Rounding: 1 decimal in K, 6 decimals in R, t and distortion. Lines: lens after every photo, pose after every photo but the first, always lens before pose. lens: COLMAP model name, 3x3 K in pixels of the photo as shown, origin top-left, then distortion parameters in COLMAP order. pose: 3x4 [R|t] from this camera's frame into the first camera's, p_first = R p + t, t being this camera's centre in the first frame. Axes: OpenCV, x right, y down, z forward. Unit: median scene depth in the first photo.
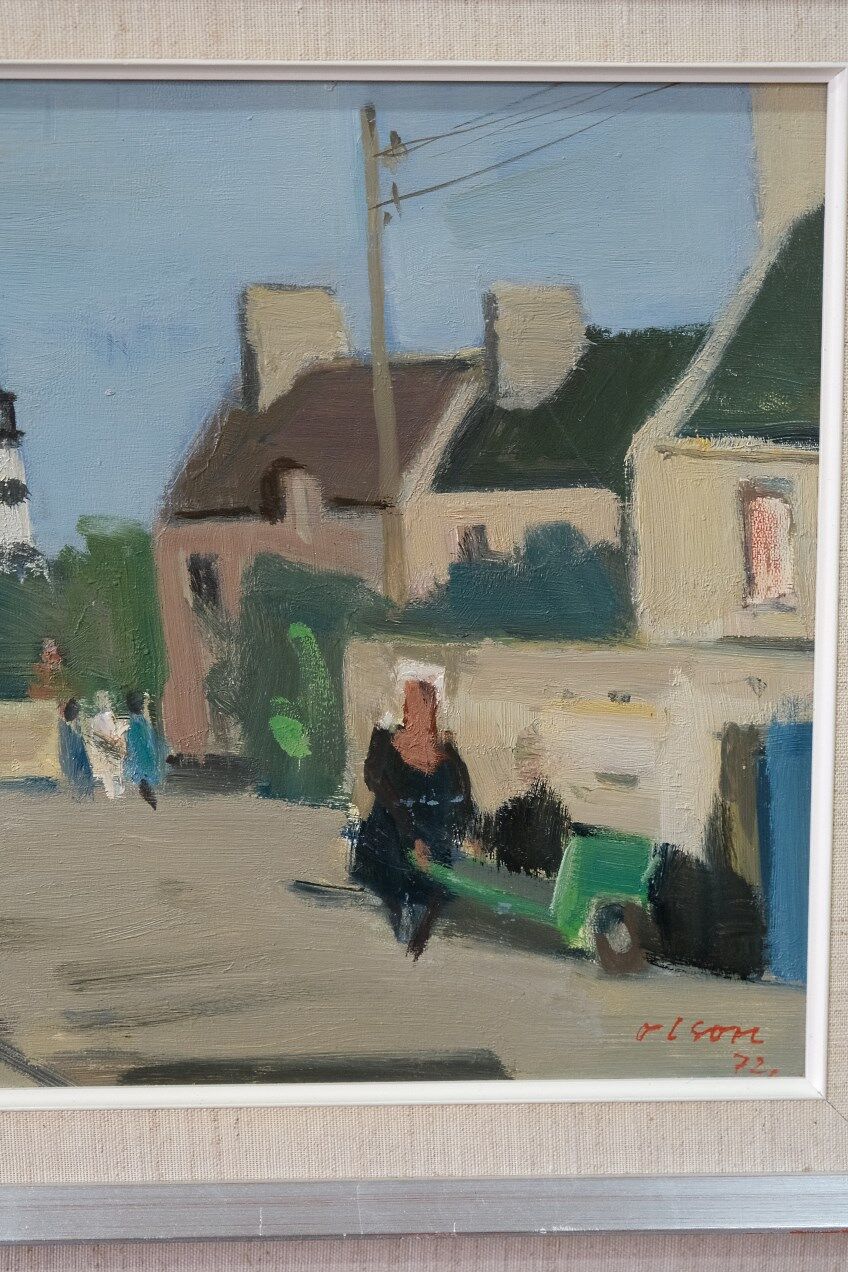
lens RADIAL K [[2808.6, 0, 424.0], [0, 2808.6, 636.0], [0, 0, 1]] dist [-0.100902, 1.222100]
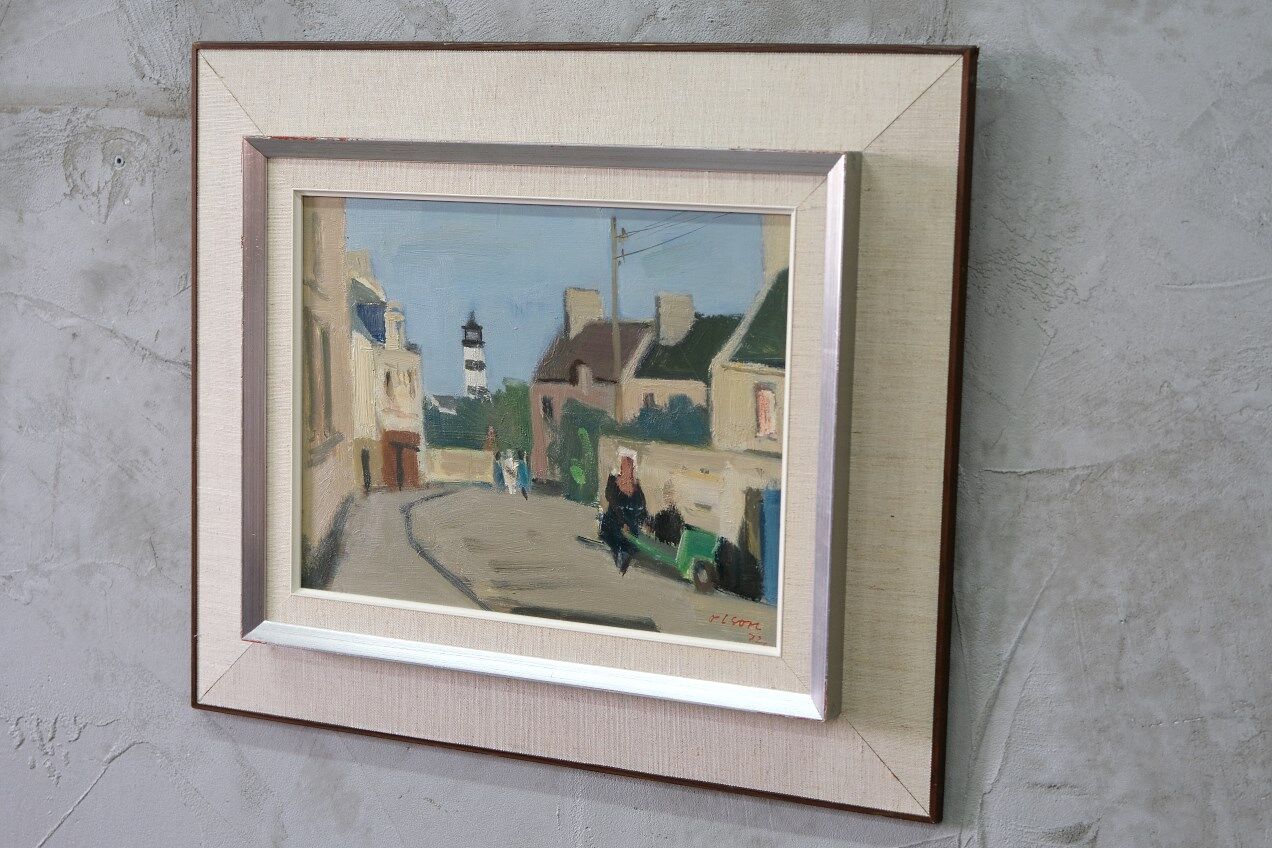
lens RADIAL K [[2229.7, 0, 635.8], [0, 2229.7, 419.8], [0, 0, 1]] dist [-0.116233, 1.046786]
pose [[0.883424, 0.078478, -0.461955, 0.872402], [-0.093130, 0.995614, -0.008960, 0.001137], [0.459226, 0.050938, 0.886858, -0.670648]]
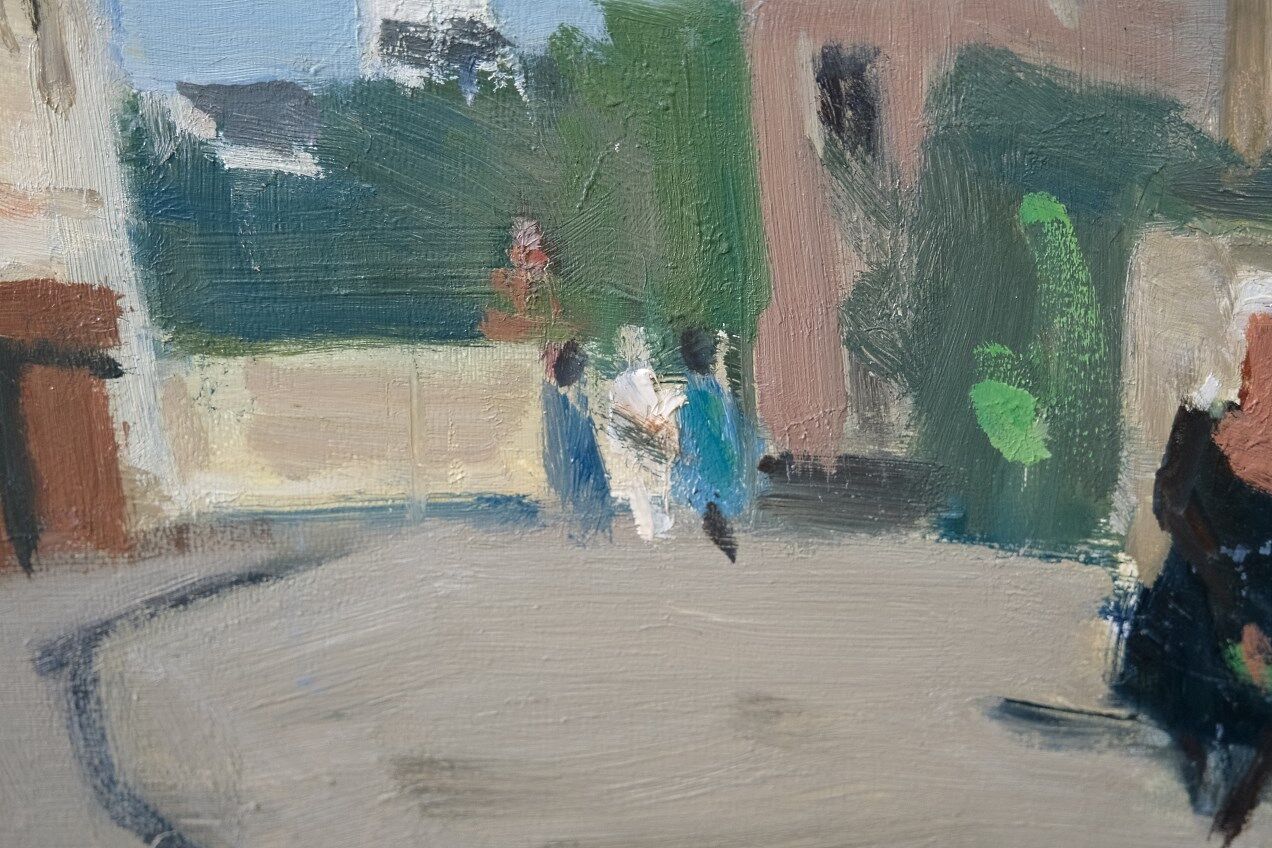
lens RADIAL K [[2254.8, 0, 636.0], [0, 2254.8, 424.0], [0, 0, 1]] dist [-0.127451, 0.196746]
pose [[0.997871, 0.018682, -0.062488, -0.088466], [-0.009990, 0.990573, 0.136625, -0.017140], [0.064451, -0.135709, 0.988650, 0.604276]]
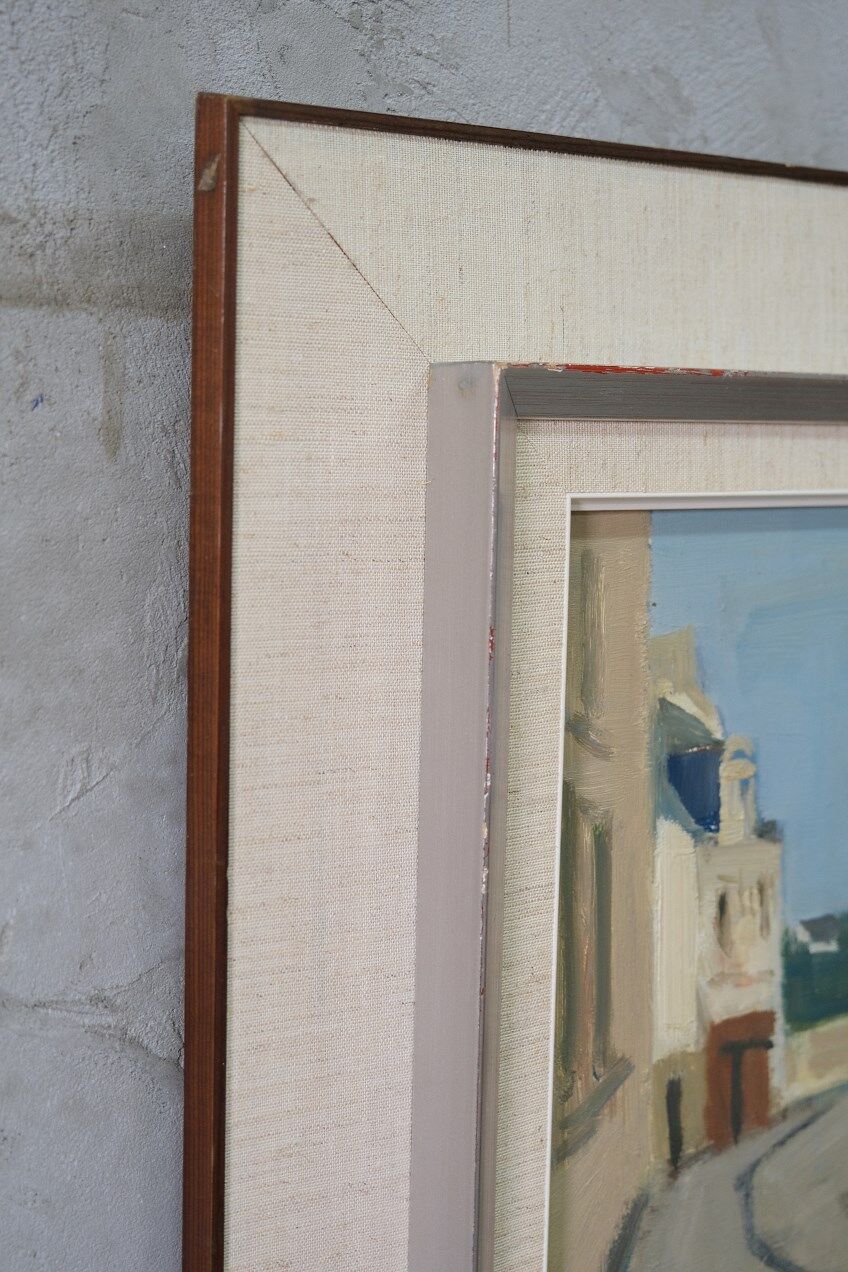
lens RADIAL K [[2090.3, 0, 404.0], [0, 2090.3, 631.0], [0, 0, 1]] dist [-0.074816, 0.303197]
pose [[0.824505, -0.045884, 0.563991, -0.801657], [0.065392, 0.997755, -0.014423, -0.138695], [-0.562064, 0.048772, 0.825655, 0.361152]]
